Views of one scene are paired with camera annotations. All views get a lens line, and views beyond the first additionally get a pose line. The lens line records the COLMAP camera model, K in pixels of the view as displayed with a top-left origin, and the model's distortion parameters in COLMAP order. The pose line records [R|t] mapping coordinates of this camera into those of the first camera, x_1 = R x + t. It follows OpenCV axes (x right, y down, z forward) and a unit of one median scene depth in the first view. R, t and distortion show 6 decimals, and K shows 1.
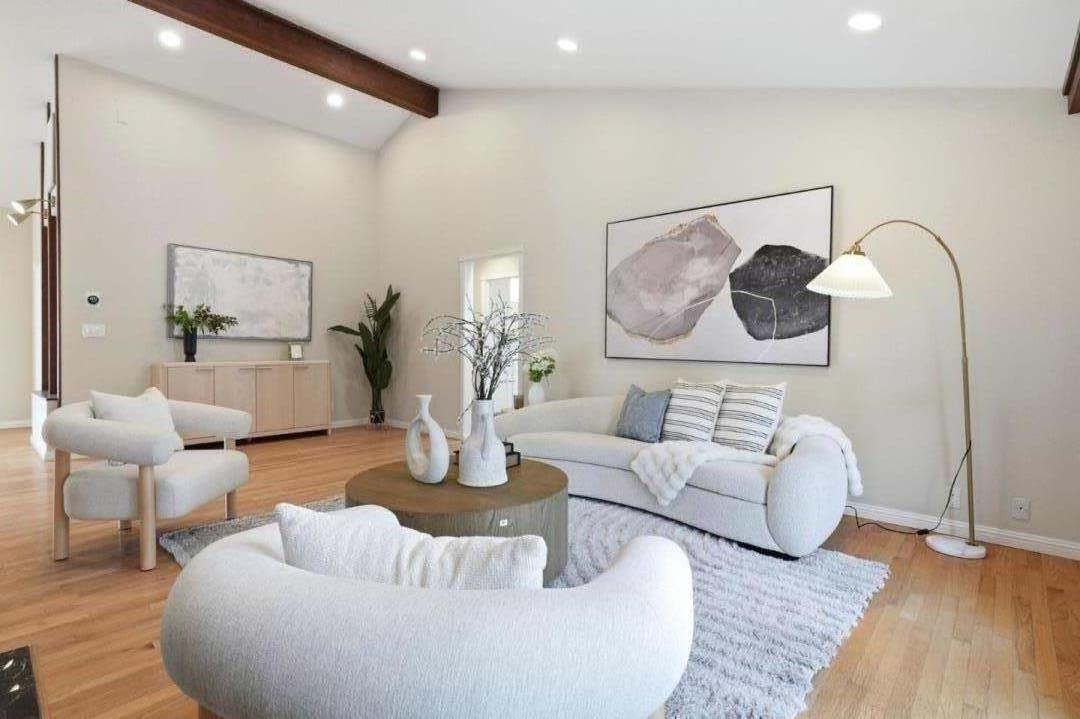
lens RADIAL K [[500.9, 0, 538.5], [0, 500.9, 355.7], [0, 0, 1]] dist [0.000182, 0.000345]
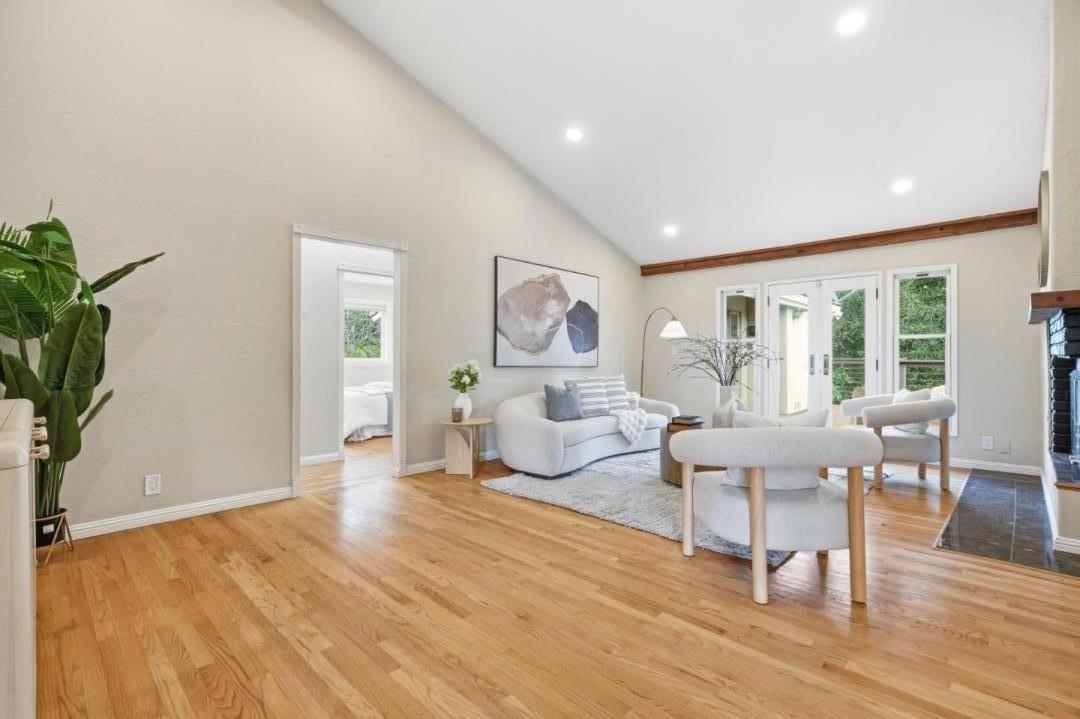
lens RADIAL K [[500.9, 0, 537.0], [0, 500.9, 354.1], [0, 0, 1]] dist [0.000182, 0.000345]
pose [[0.041380, -0.001782, 0.999142, -1.212070], [0.017058, 0.999854, 0.001077, -0.029492], [-0.998998, 0.016998, 0.041404, 0.974938]]
